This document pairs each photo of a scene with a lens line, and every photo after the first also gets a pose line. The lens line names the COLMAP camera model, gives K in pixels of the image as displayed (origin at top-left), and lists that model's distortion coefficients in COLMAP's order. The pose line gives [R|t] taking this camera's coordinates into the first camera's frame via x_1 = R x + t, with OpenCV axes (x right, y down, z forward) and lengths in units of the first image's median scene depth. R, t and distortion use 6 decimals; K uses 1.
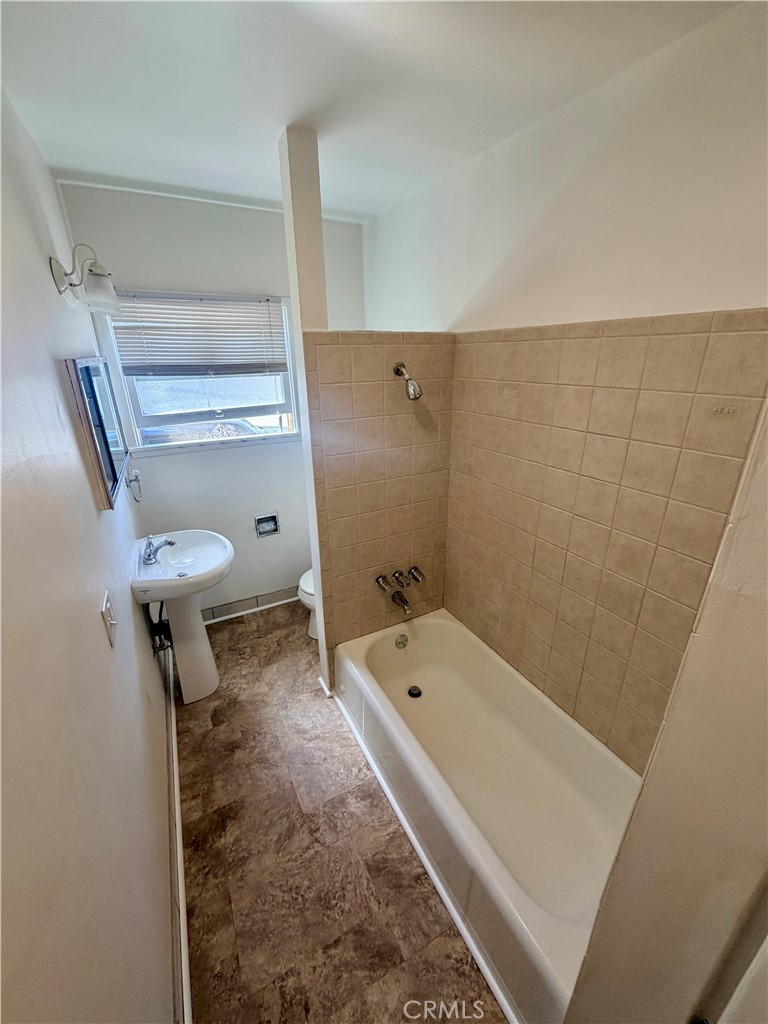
lens RADIAL K [[406.6, 0, 384.9], [0, 406.6, 509.3], [0, 0, 1]] dist [0.000452, 0.000556]
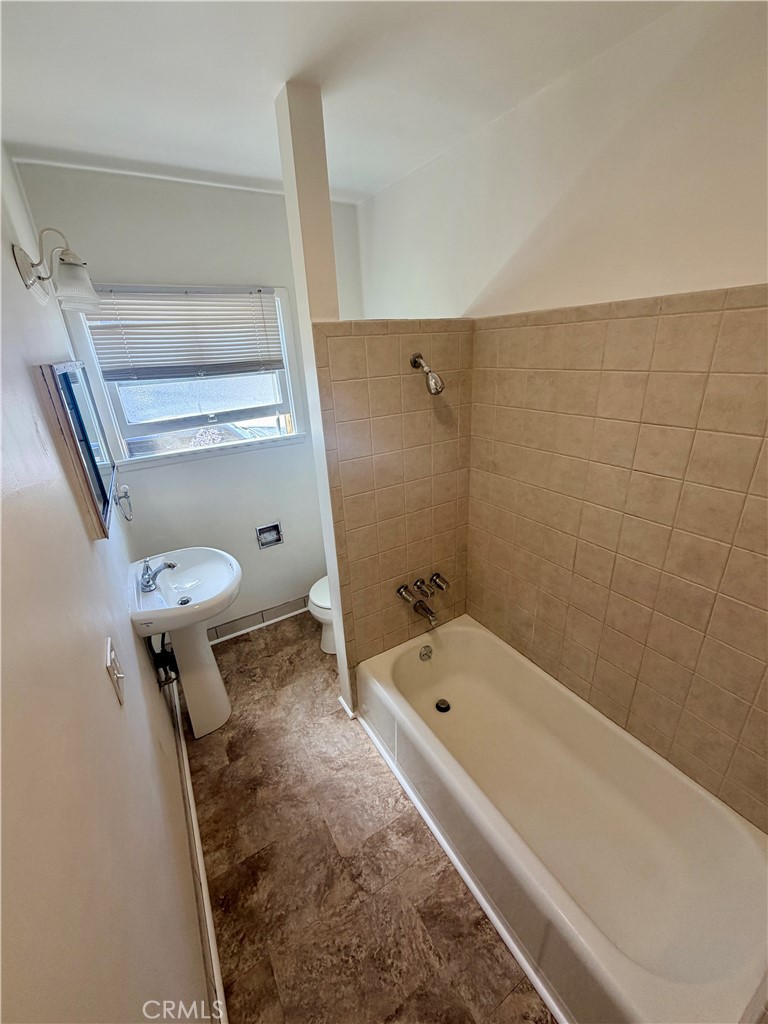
lens RADIAL K [[406.6, 0, 384.9], [0, 406.6, 509.3], [0, 0, 1]] dist [0.000452, 0.000556]
pose [[0.997856, -0.054532, 0.036196, -0.087682], [0.053932, 0.998394, 0.017356, -0.034778], [-0.037084, -0.015367, 0.999194, 0.093471]]
